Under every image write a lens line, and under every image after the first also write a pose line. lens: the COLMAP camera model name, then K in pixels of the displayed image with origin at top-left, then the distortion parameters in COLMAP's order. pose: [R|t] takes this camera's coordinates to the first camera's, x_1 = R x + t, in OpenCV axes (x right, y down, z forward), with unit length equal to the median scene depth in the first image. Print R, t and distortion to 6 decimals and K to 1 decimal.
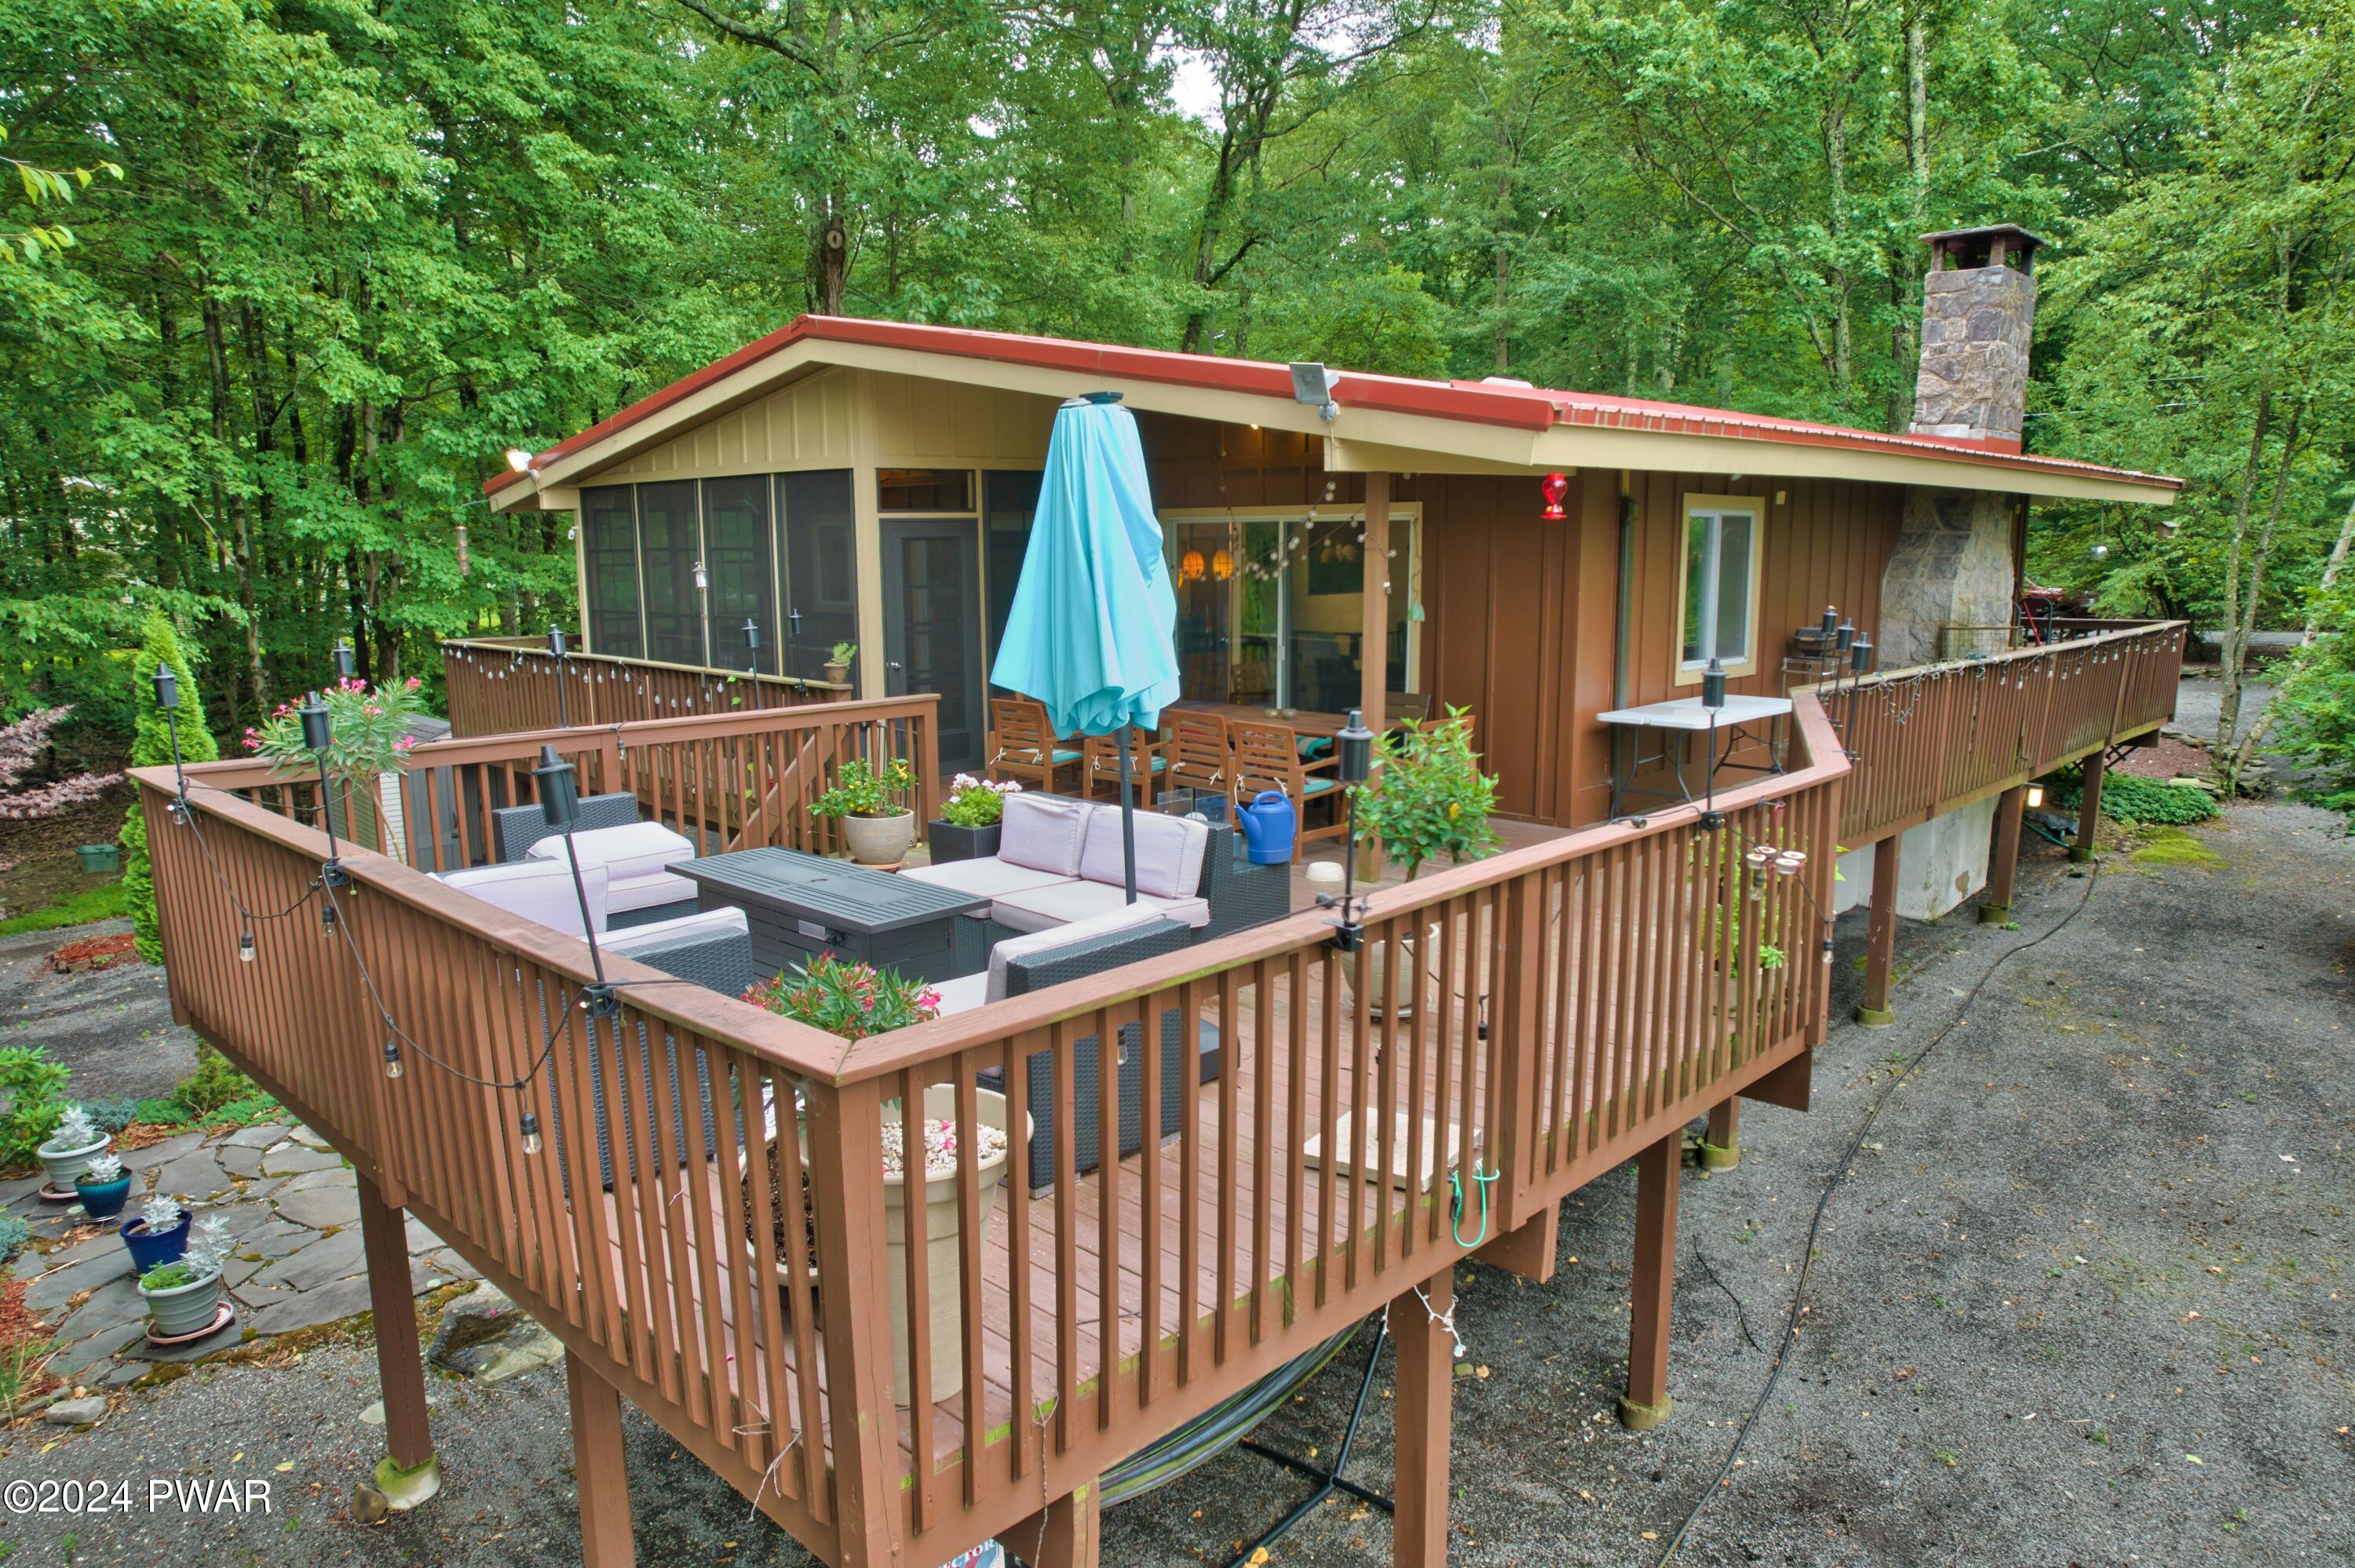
lens RADIAL K [[1536.6, 0, 1180.4], [0, 1536.6, 822.1], [0, 0, 1]] dist [-0.091689, 0.085536]
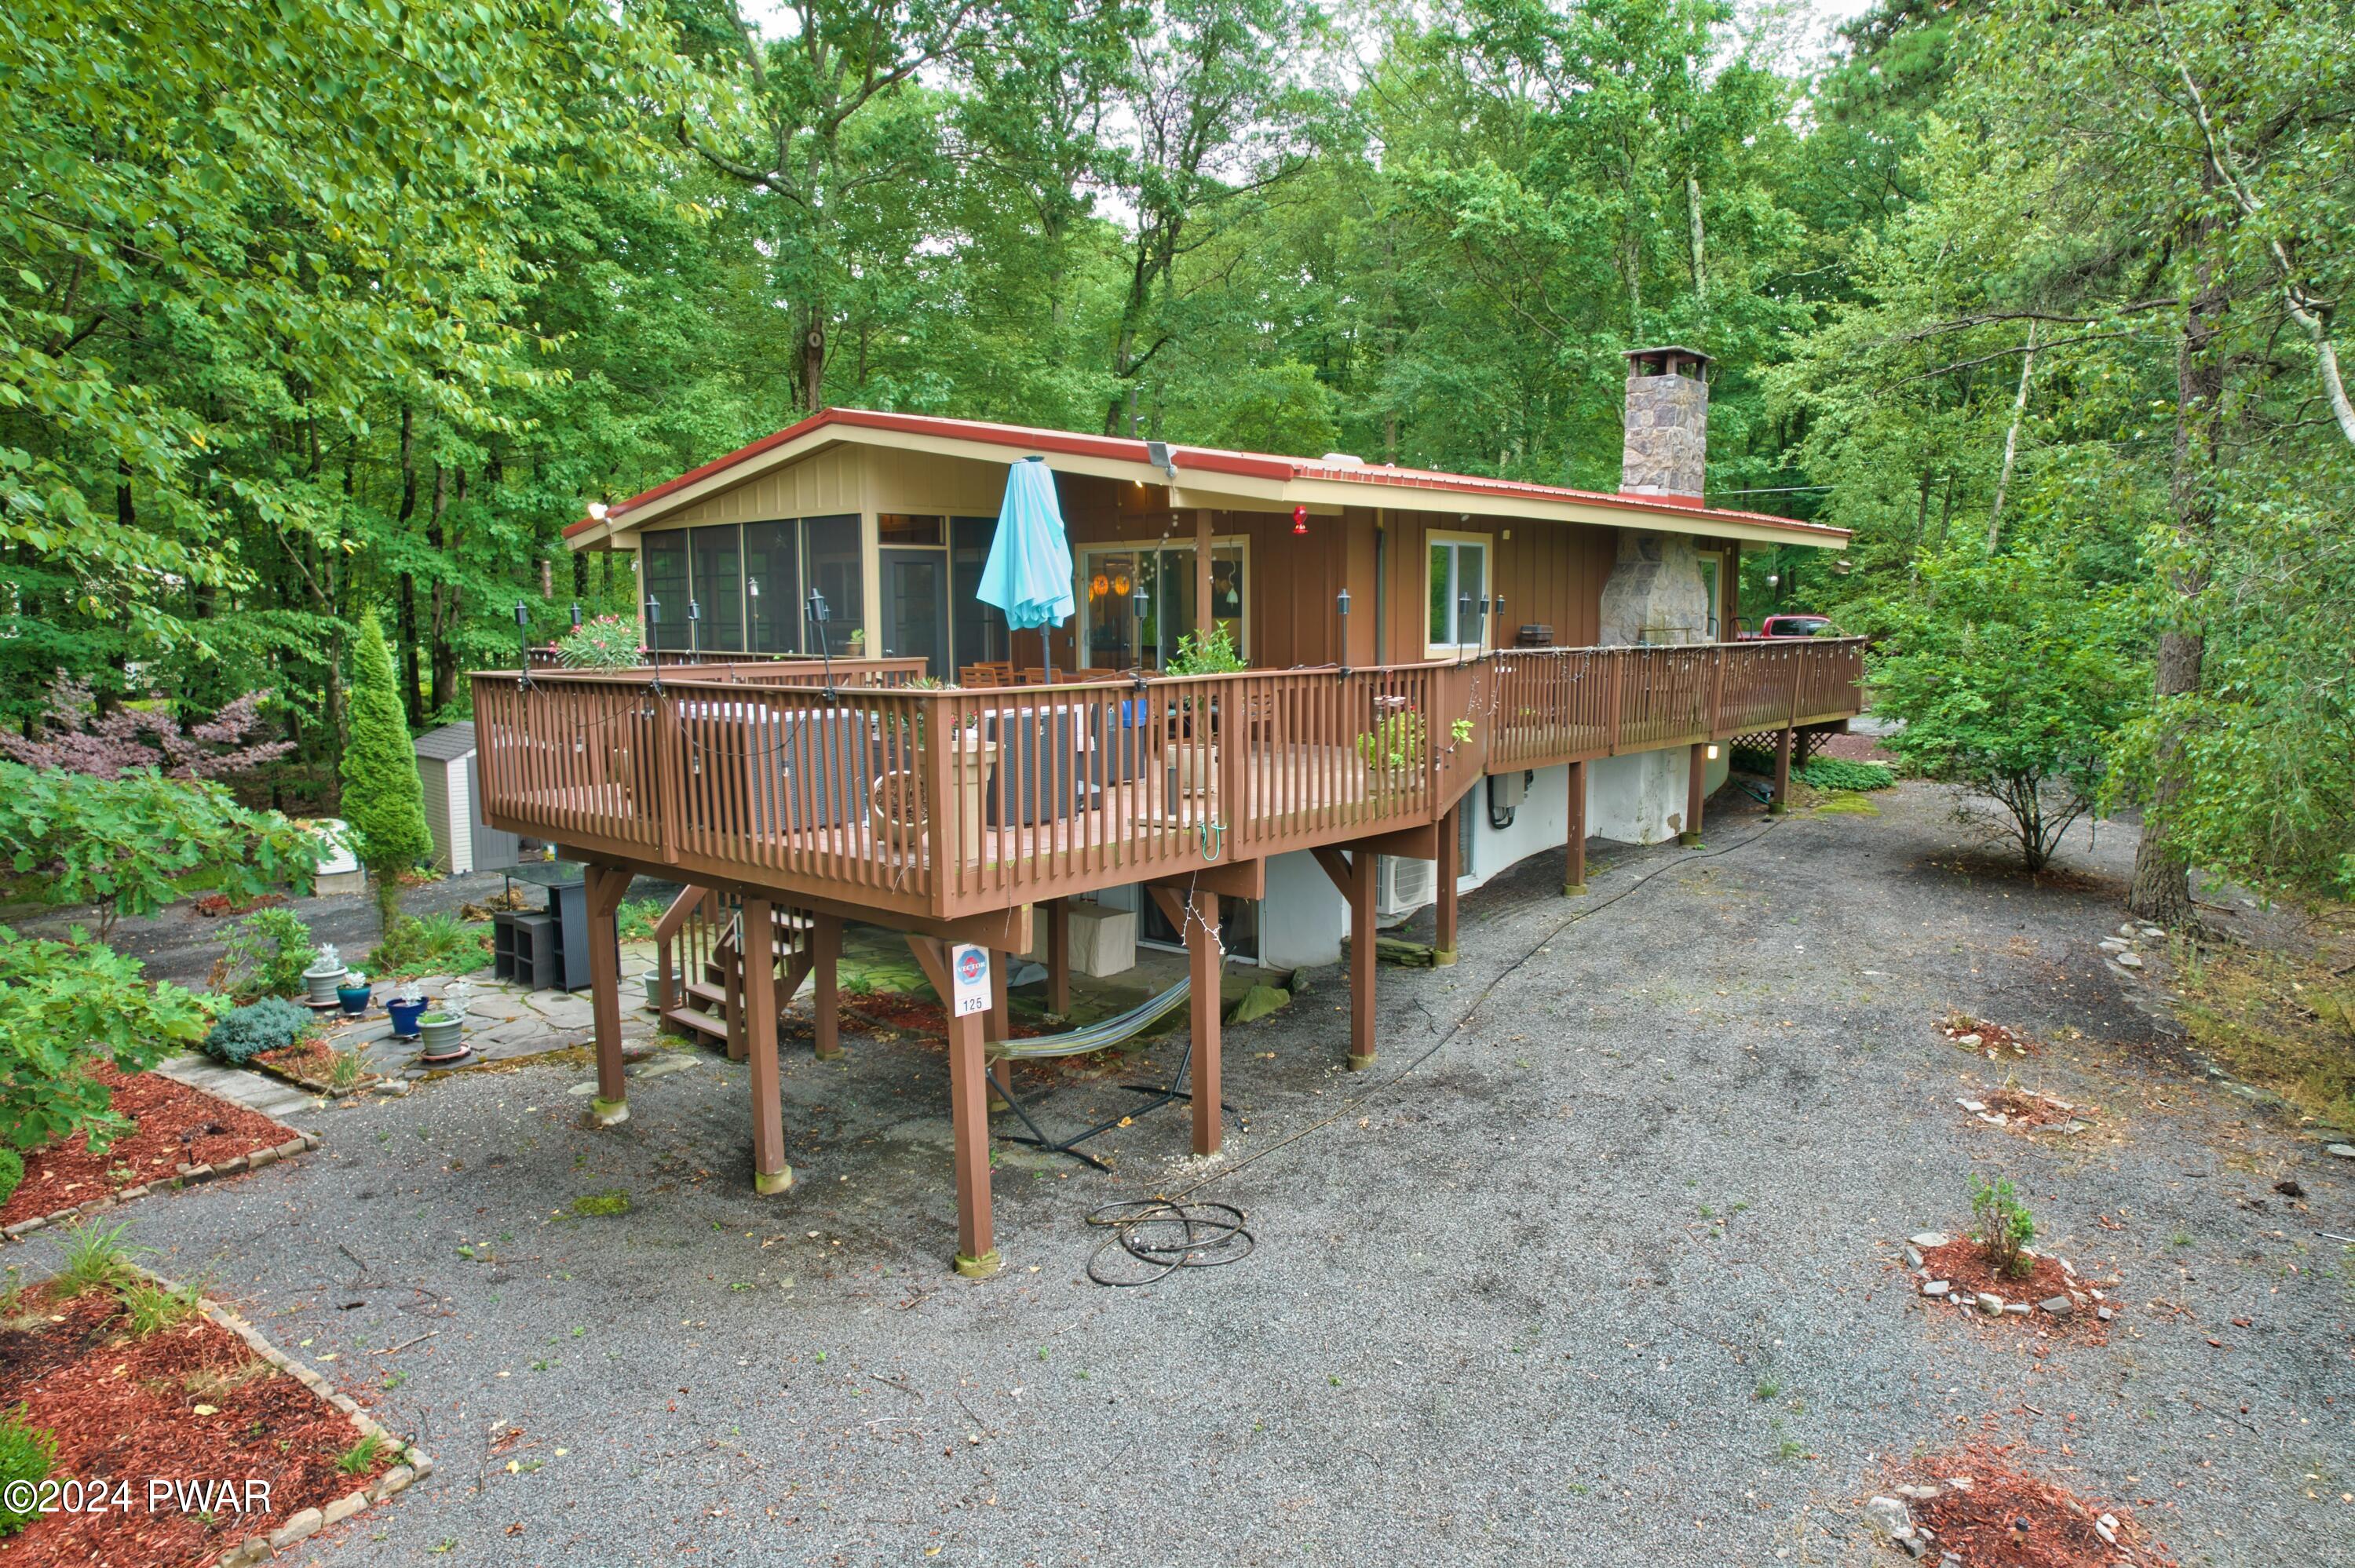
lens RADIAL K [[1570.7, 0, 1182.4], [0, 1570.7, 837.2], [0, 0, 1]] dist [-0.054524, 0.000975]
pose [[0.999150, -0.005119, 0.040897, 0.022571], [0.006958, 0.998965, -0.044952, 0.123817], [-0.040624, 0.045199, 0.998152, -0.411832]]
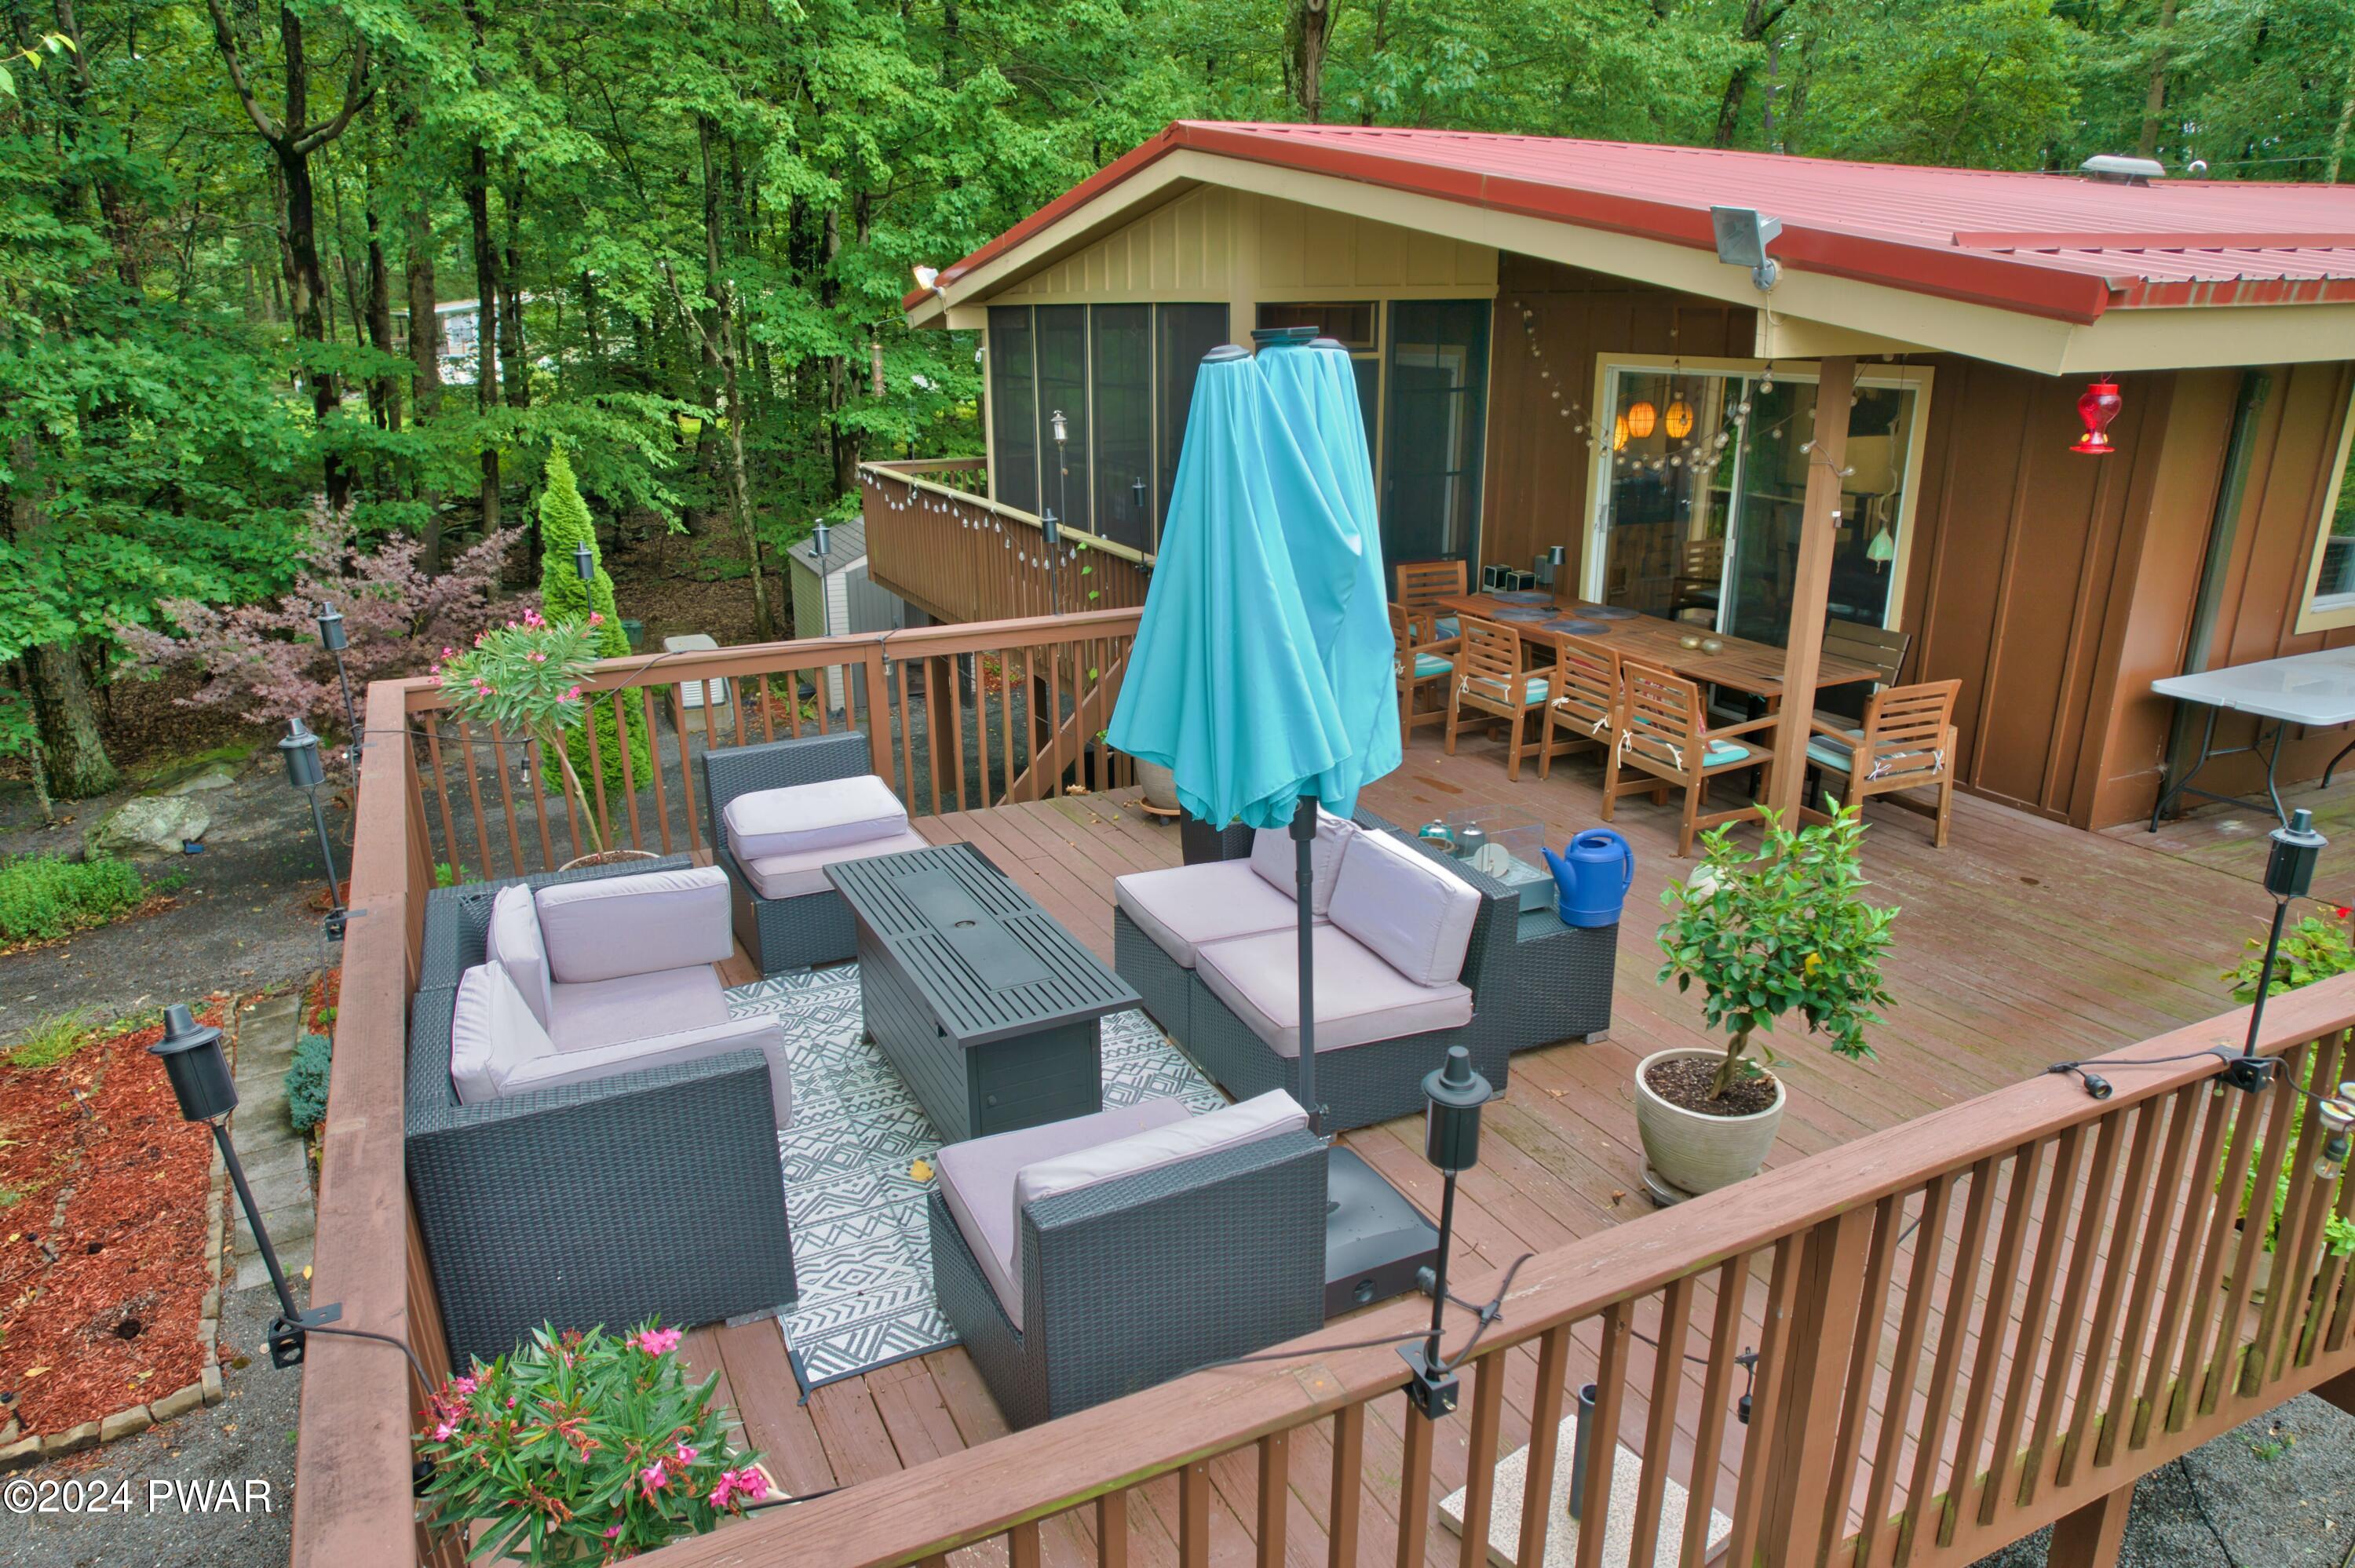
lens RADIAL K [[1522.6, 0, 1180.4], [0, 1522.6, 820.6], [0, 0, 1]] dist [-0.087634, 0.079479]
pose [[0.941879, 0.107057, -0.318439, 0.053387], [-0.058486, 0.985645, 0.158376, -0.067496], [0.330823, -0.130547, 0.934619, 0.136778]]
